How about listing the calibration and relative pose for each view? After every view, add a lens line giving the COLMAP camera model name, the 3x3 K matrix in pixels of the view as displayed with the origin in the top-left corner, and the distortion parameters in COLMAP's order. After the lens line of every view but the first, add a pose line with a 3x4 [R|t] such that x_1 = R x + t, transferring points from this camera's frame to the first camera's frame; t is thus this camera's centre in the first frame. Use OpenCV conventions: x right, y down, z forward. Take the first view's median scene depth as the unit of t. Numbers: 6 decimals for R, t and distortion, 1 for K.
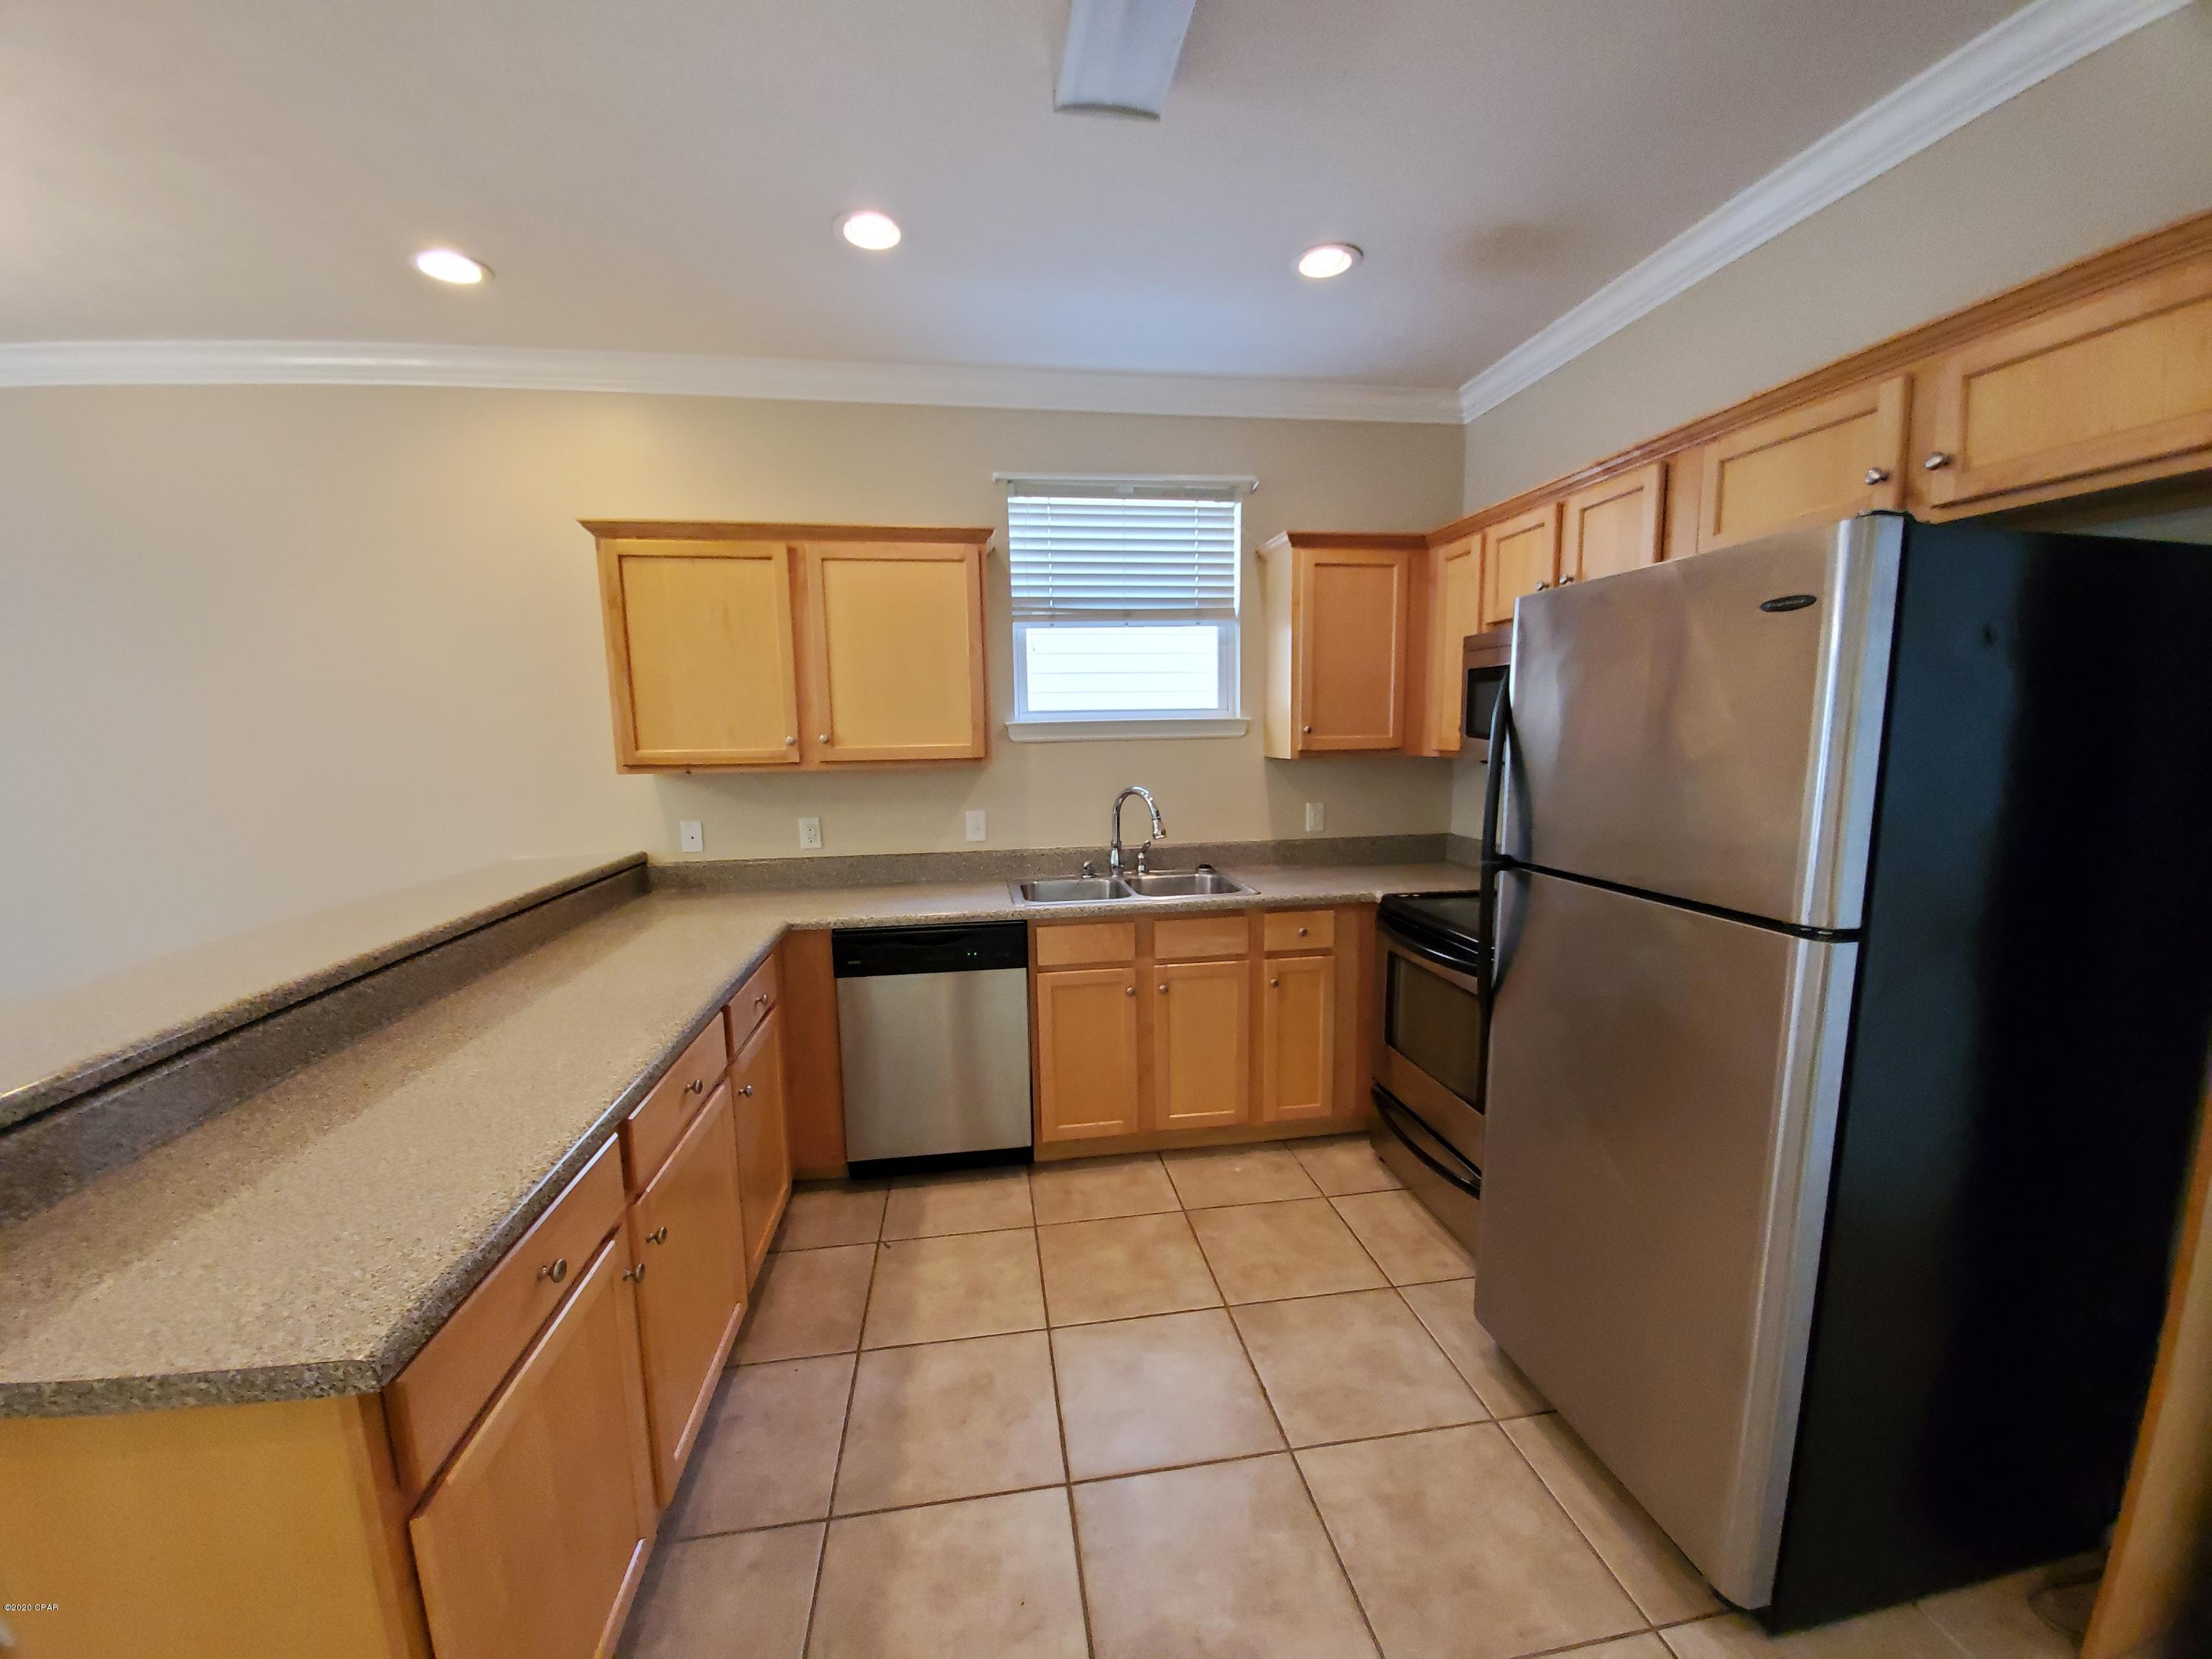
lens RADIAL K [[873.2, 0, 1109.0], [0, 873.2, 849.5], [0, 0, 1]] dist [-0.000690, -0.010866]
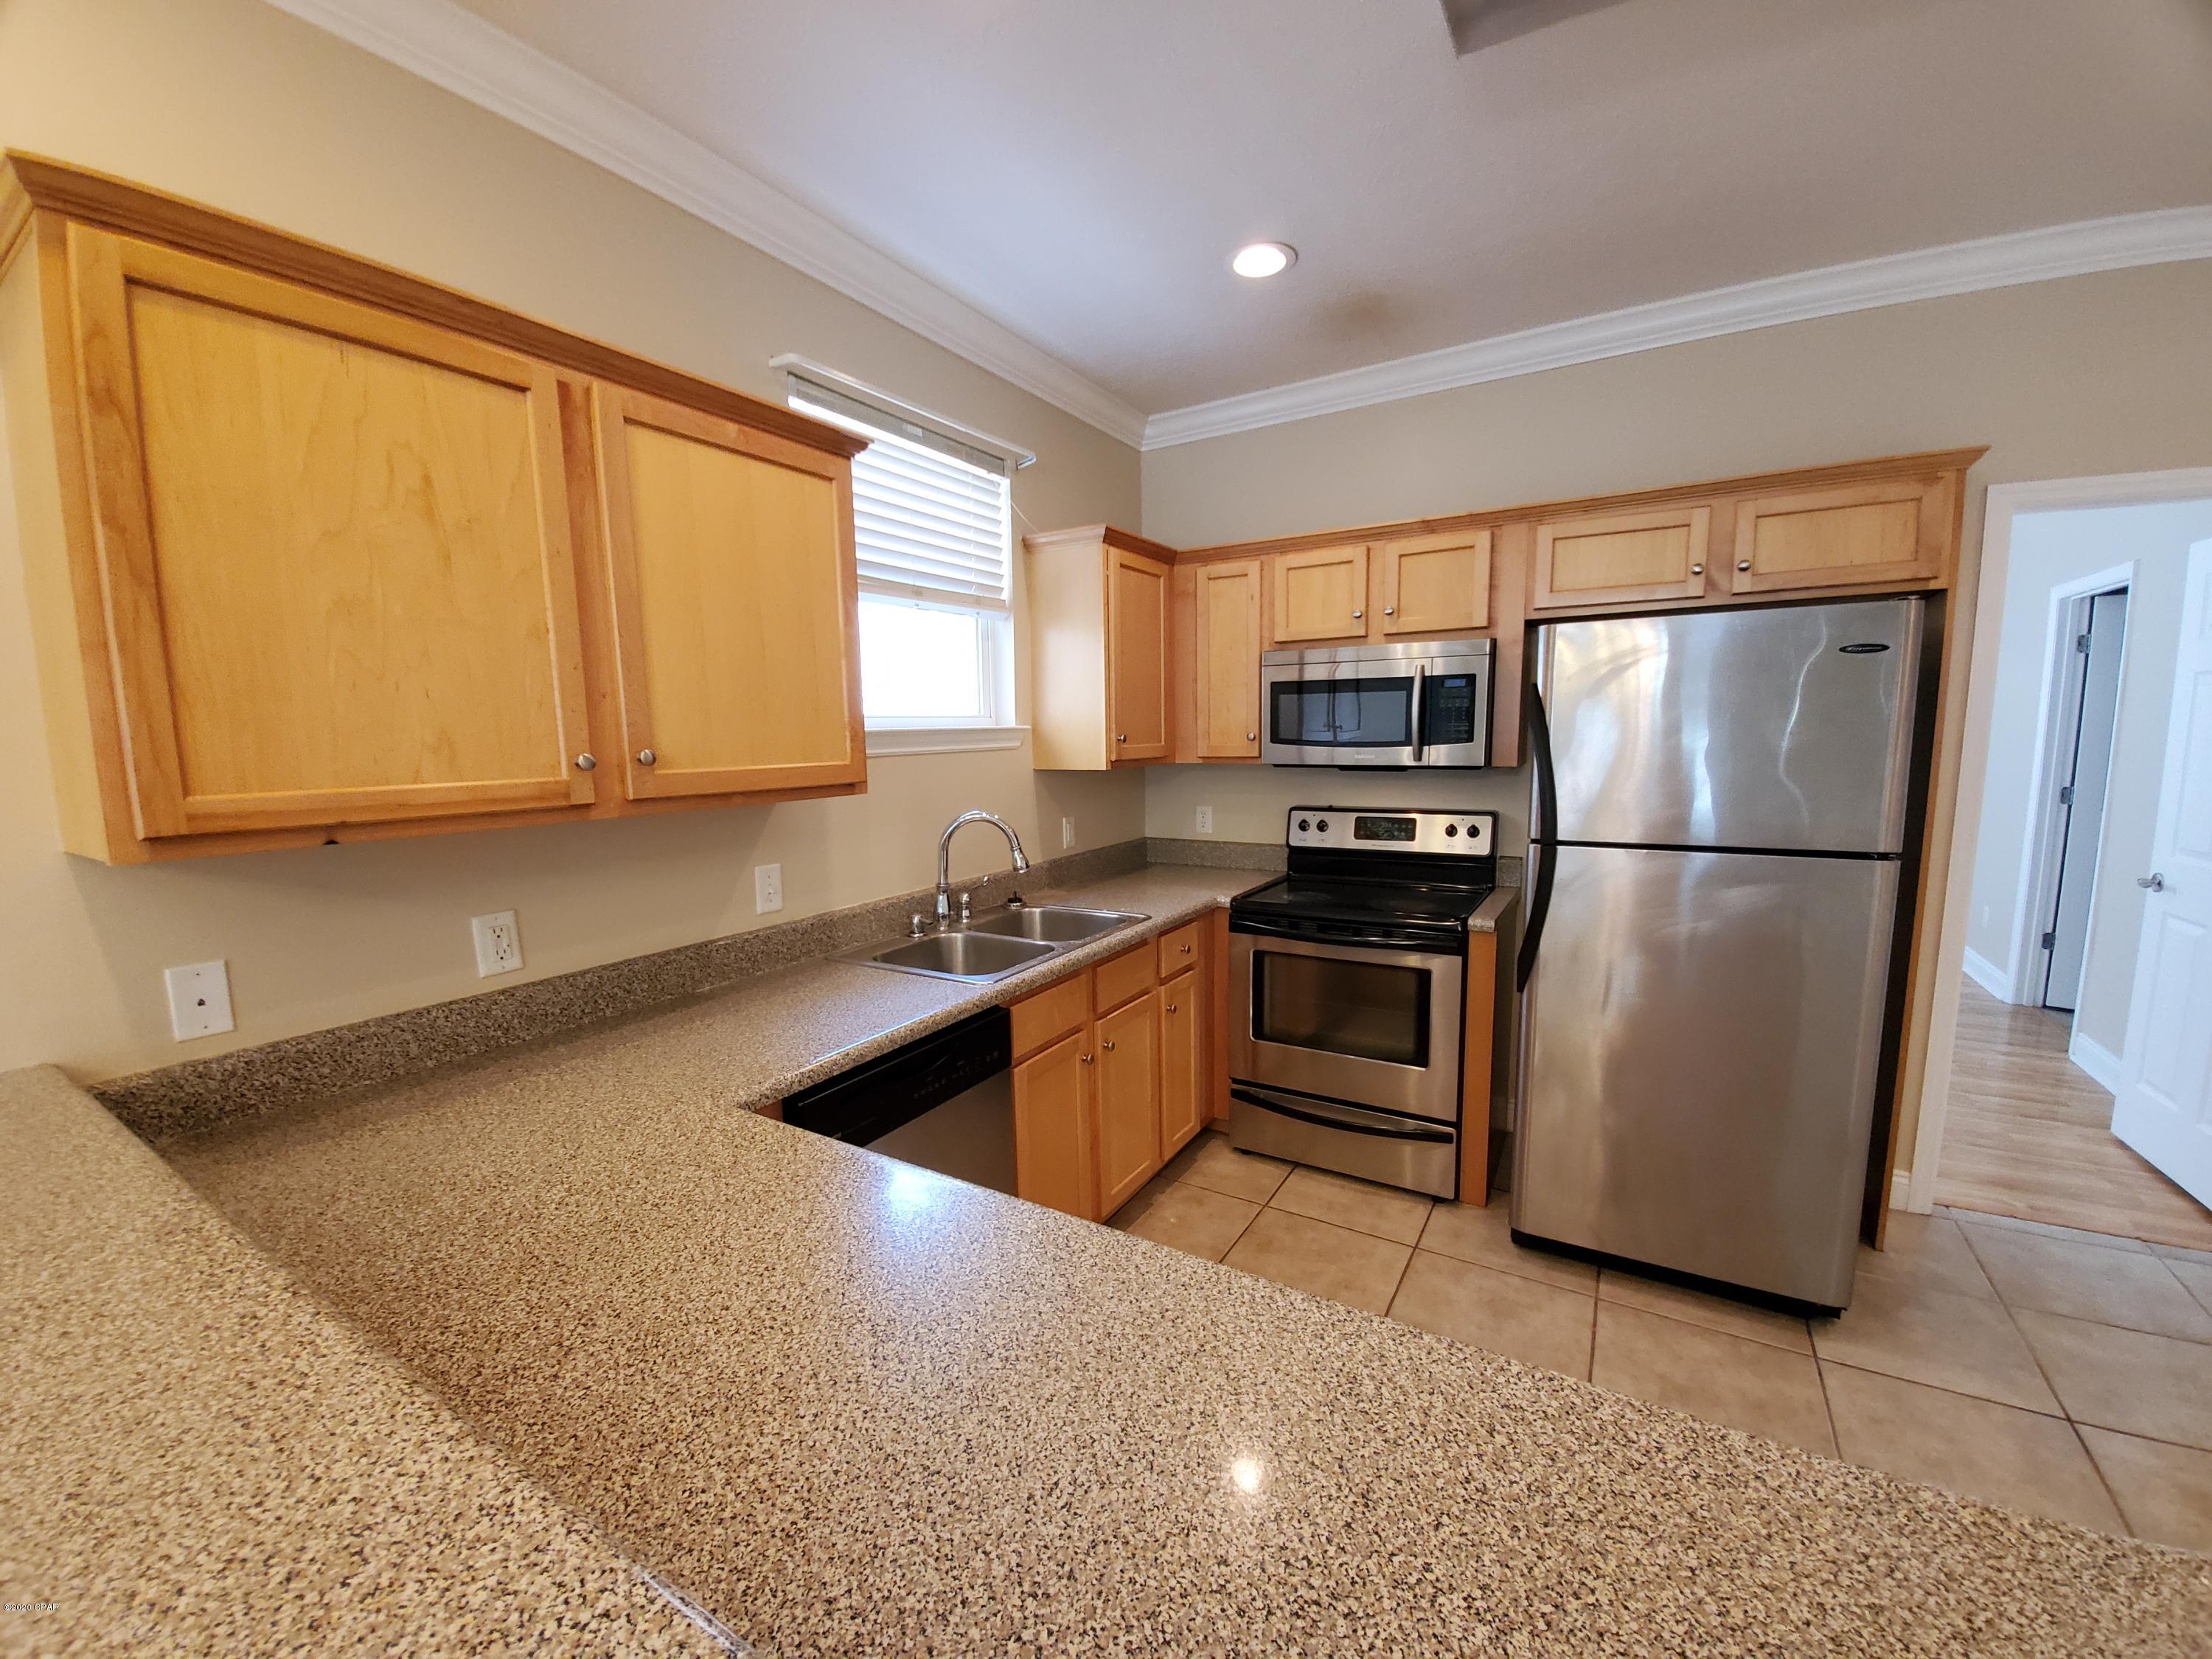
lens RADIAL K [[873.2, 0, 1109.0], [0, 873.2, 849.5], [0, 0, 1]] dist [-0.000690, -0.010866]
pose [[0.645213, -0.099016, 0.757560, -0.531329], [0.112762, 0.993048, 0.033756, -0.053803], [-0.755636, 0.063644, 0.651893, 0.420773]]
